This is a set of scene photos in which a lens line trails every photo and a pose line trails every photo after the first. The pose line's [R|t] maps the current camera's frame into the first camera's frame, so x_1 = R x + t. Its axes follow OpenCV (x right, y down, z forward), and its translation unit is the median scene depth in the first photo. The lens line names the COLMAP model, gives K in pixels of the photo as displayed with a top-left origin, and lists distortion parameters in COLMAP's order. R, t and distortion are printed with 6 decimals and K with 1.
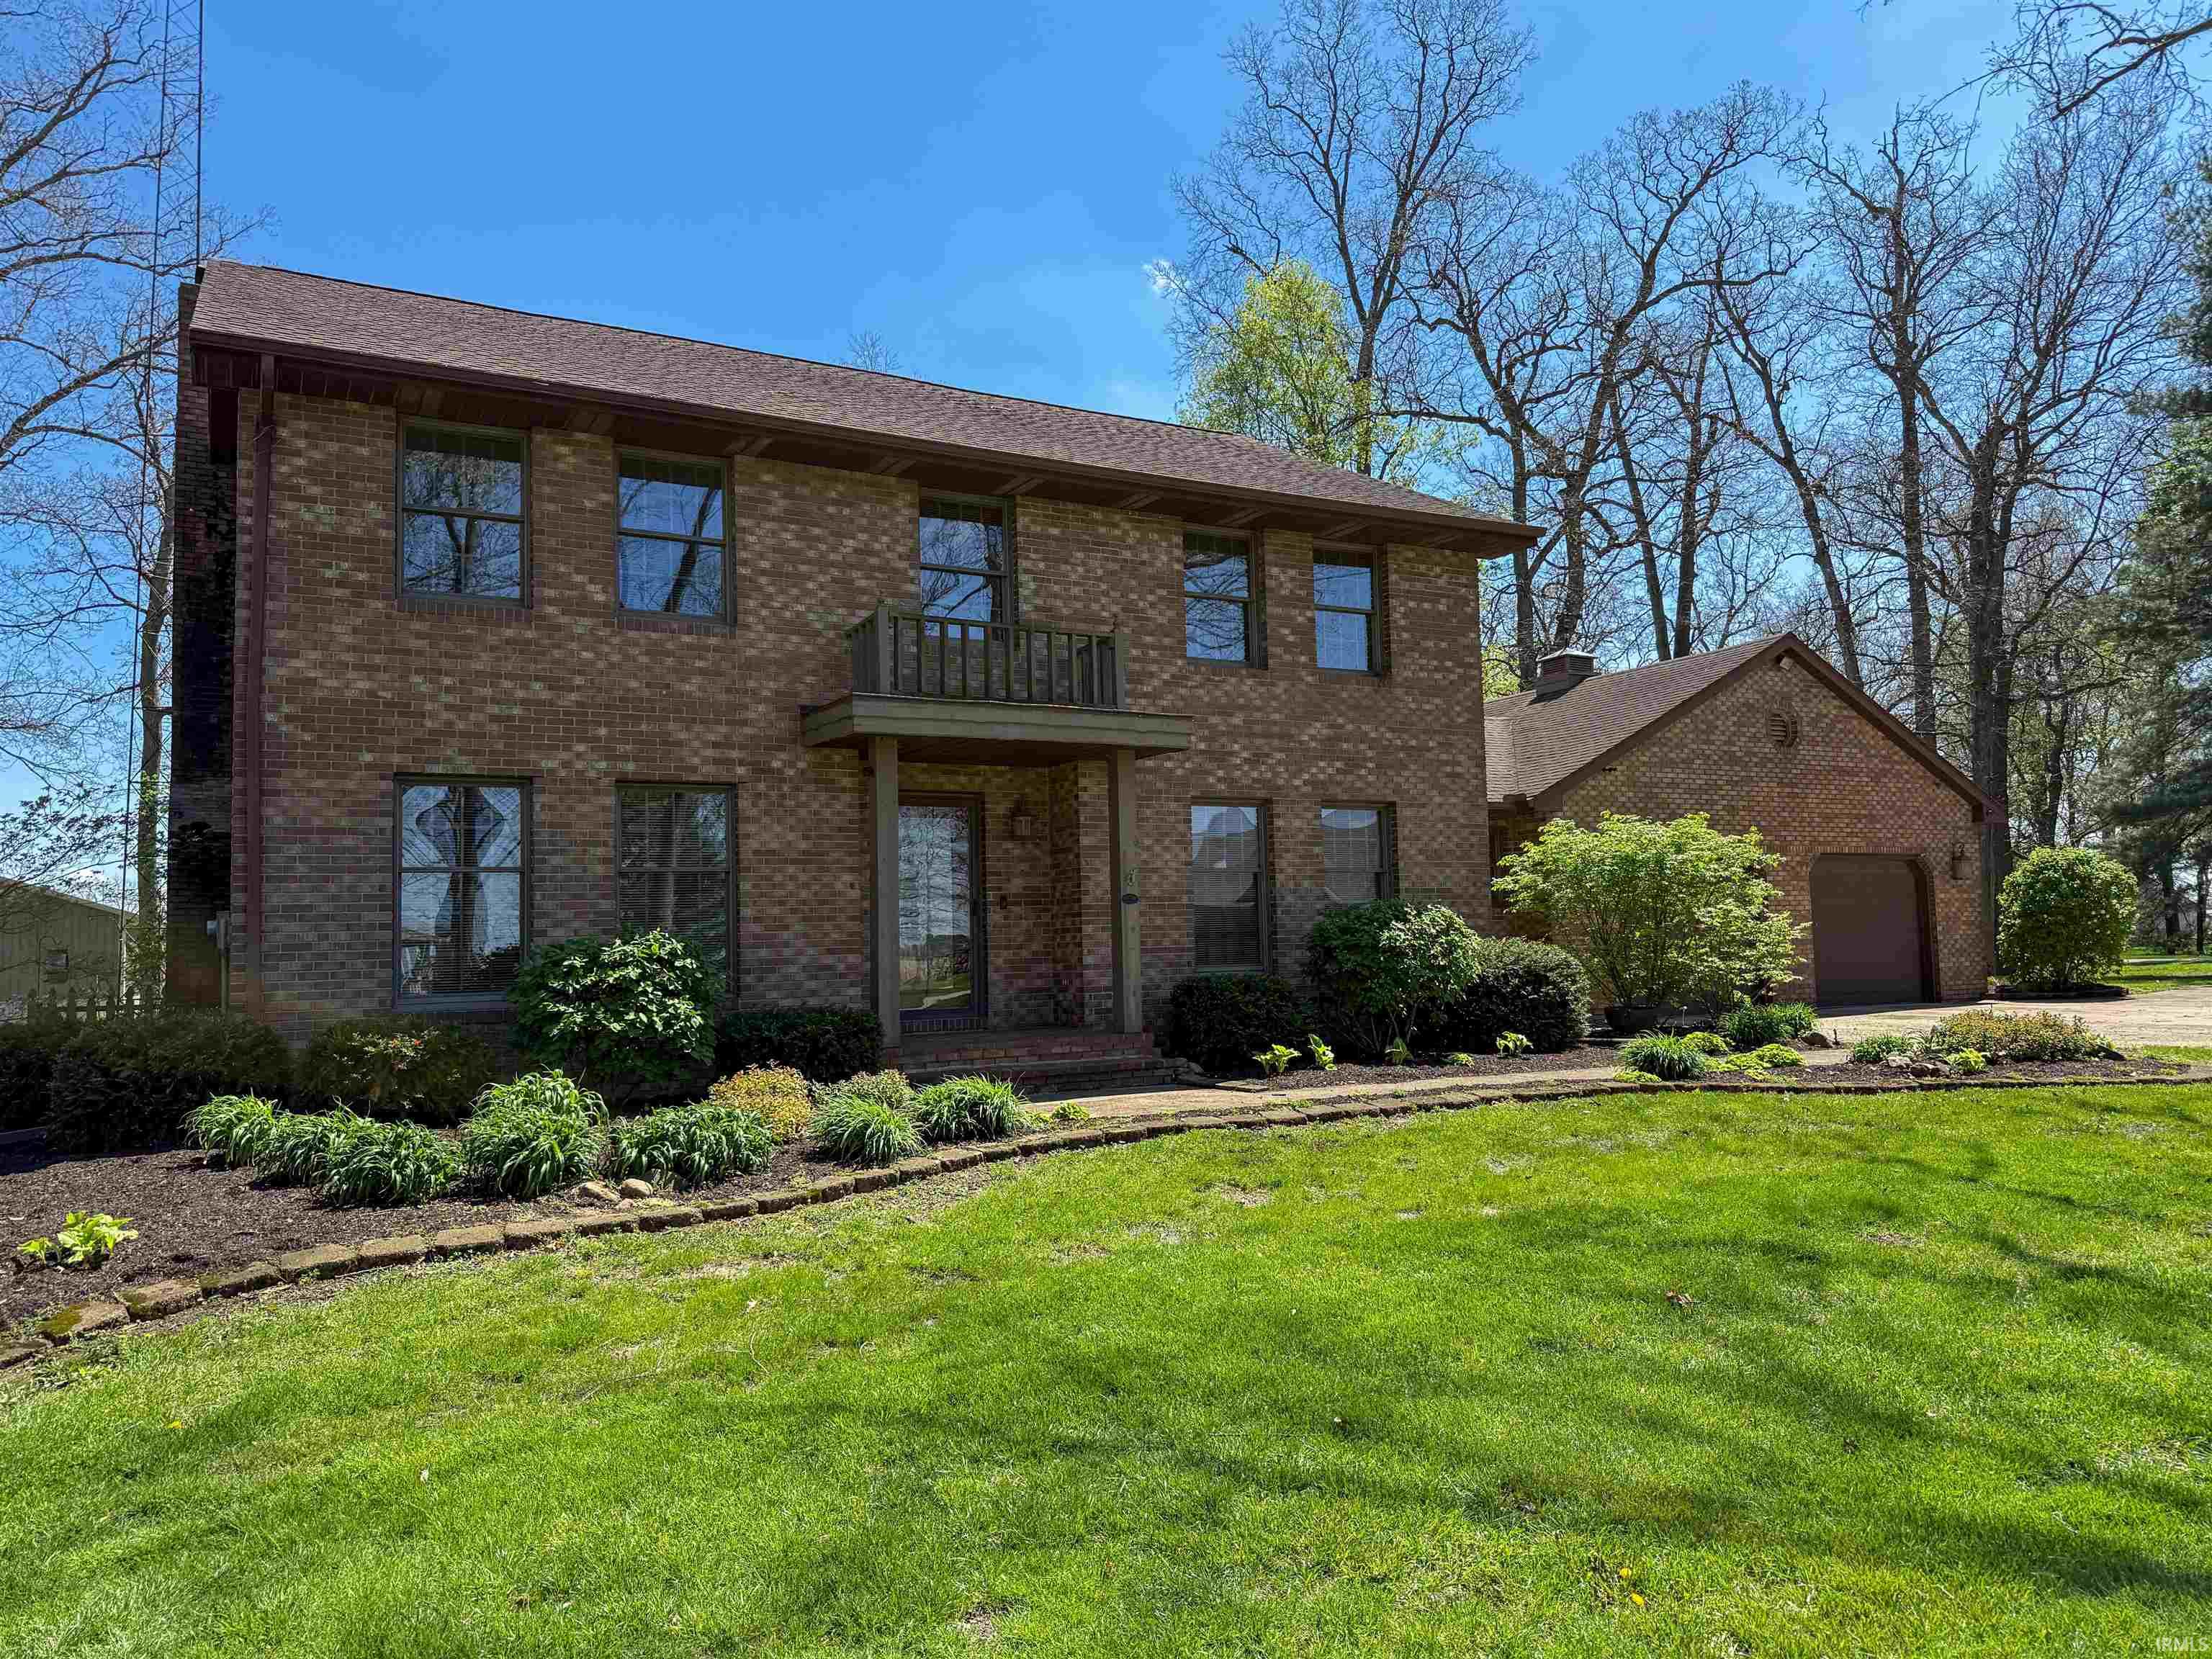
lens RADIAL K [[1572.5, 0, 1101.8], [0, 1572.5, 820.7], [0, 0, 1]] dist [0.017809, -0.008753]
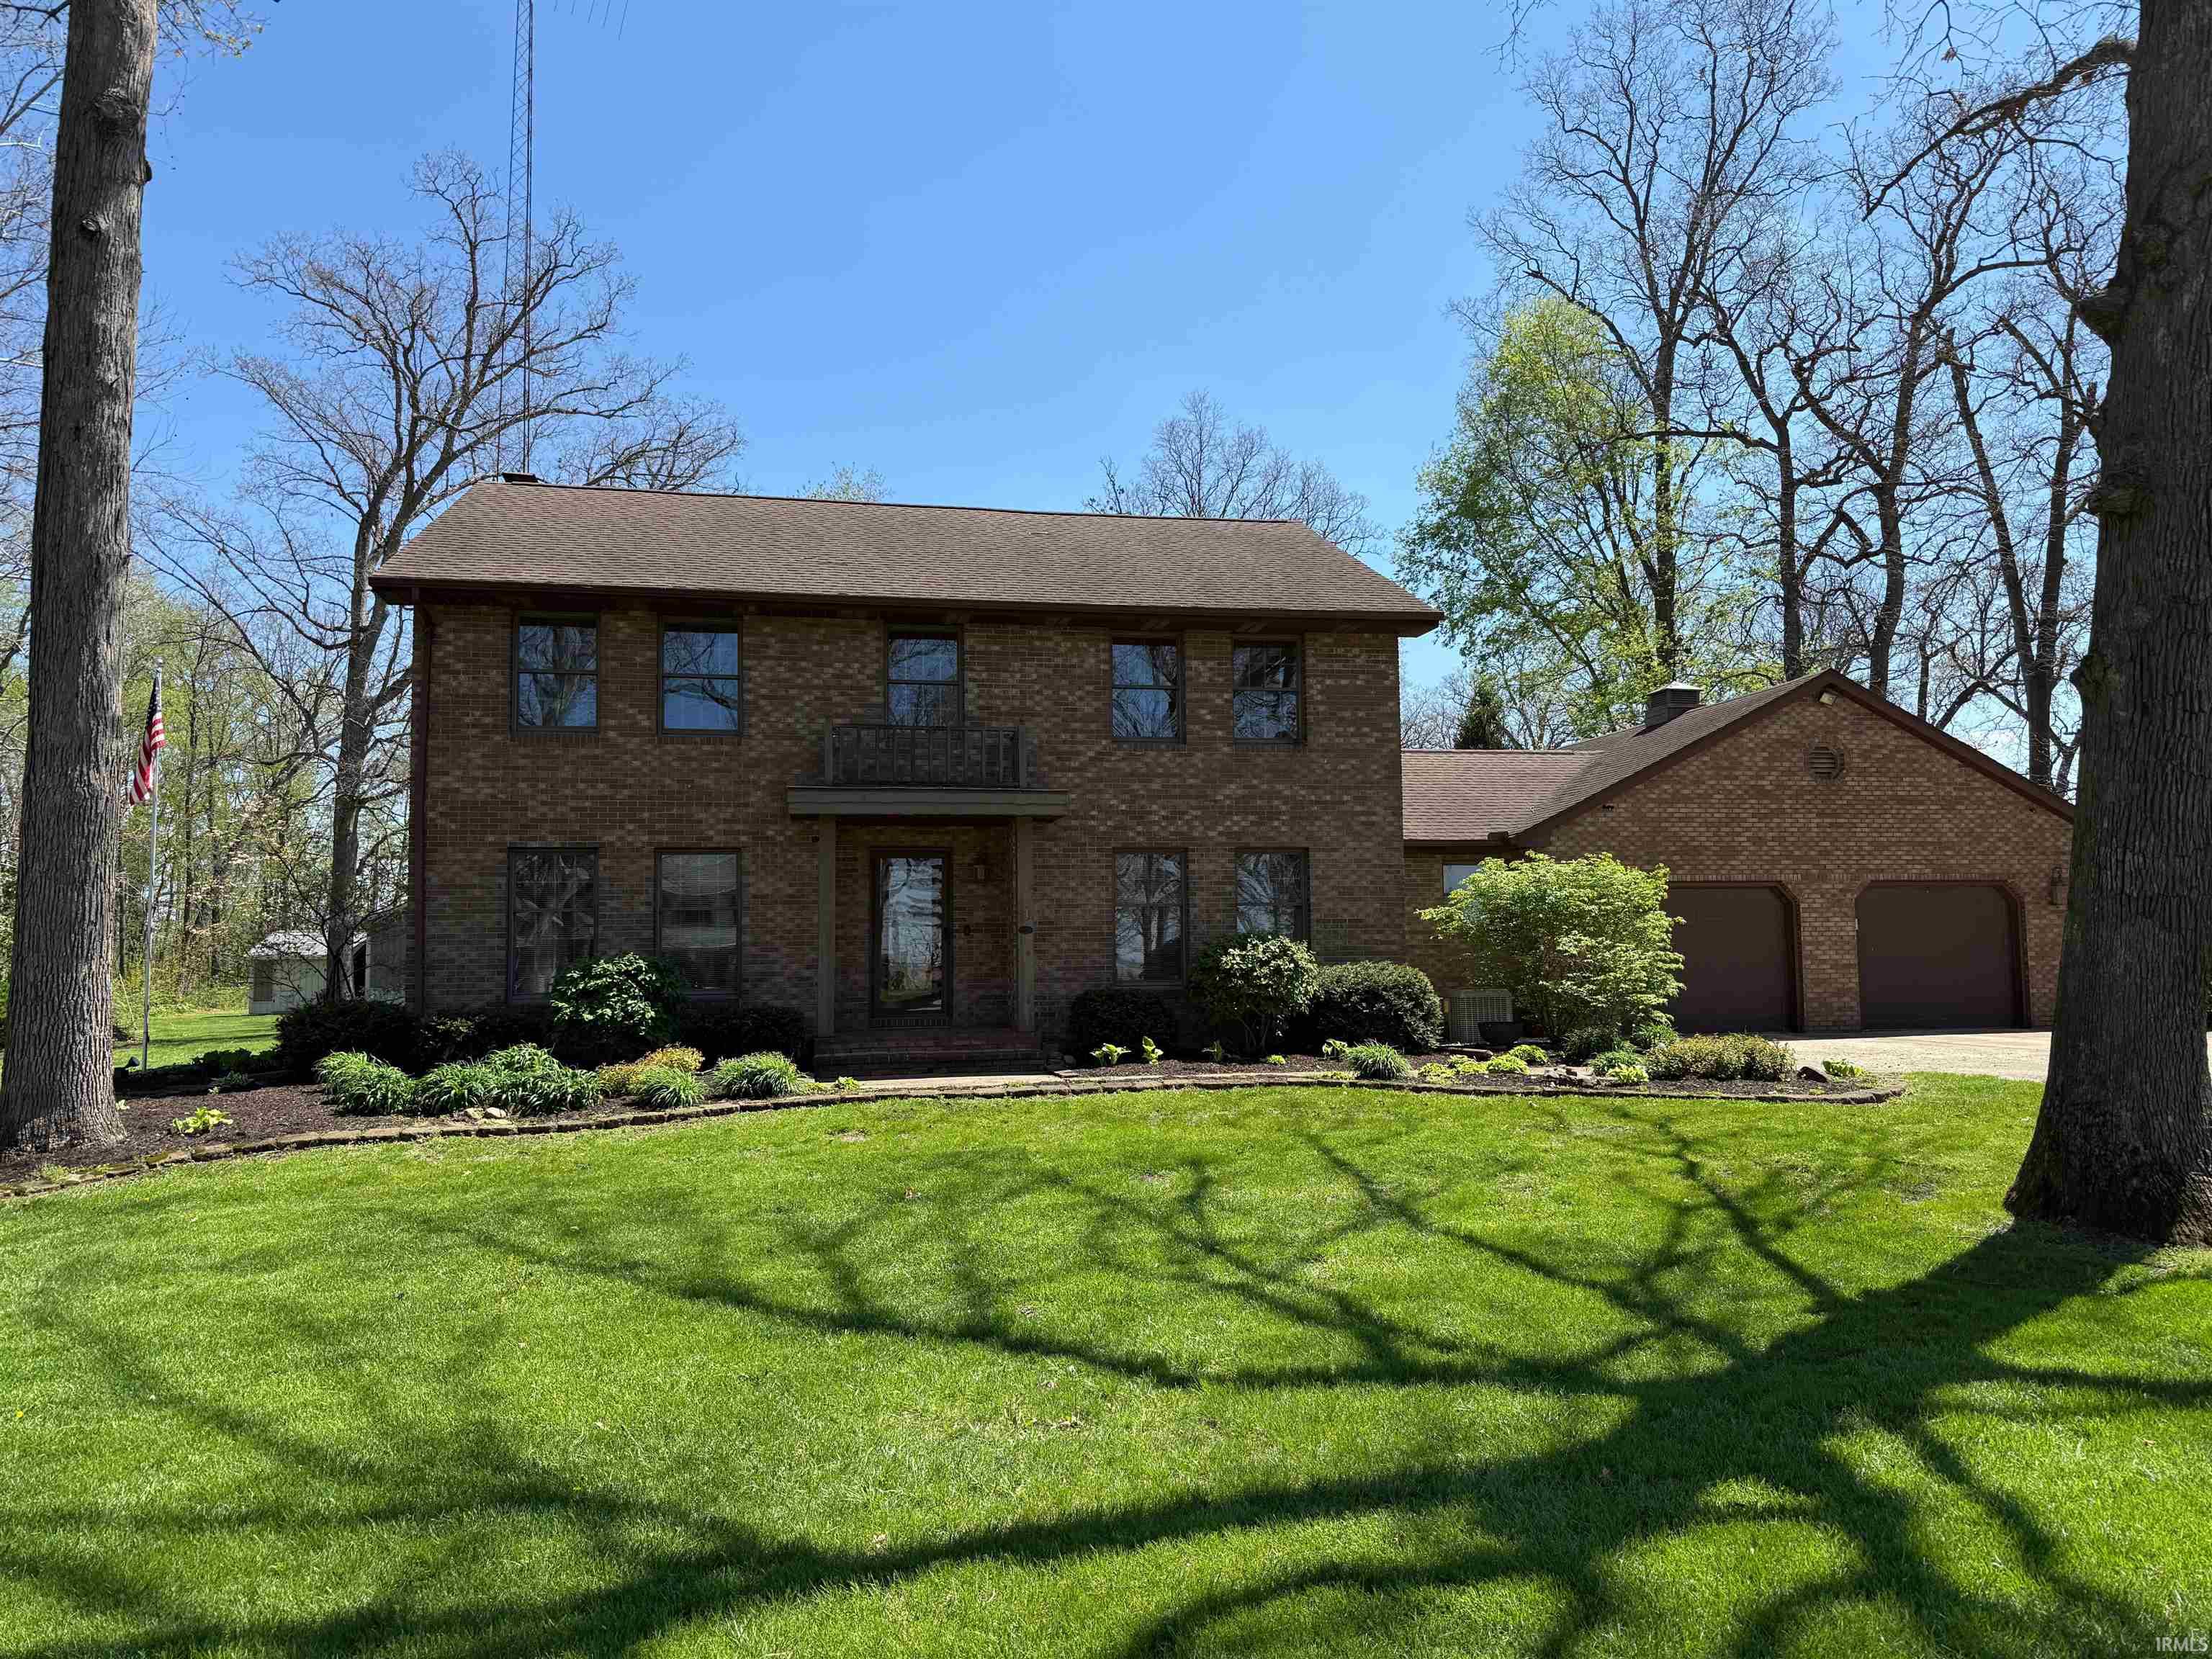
lens RADIAL K [[1572.5, 0, 1110.6], [0, 1572.5, 828.3], [0, 0, 1]] dist [0.017809, -0.008753]
pose [[0.950624, -0.011495, -0.310131, 0.475624], [0.013800, 0.999891, 0.005240, -0.040014], [0.310037, -0.009261, 0.950679, -0.222979]]
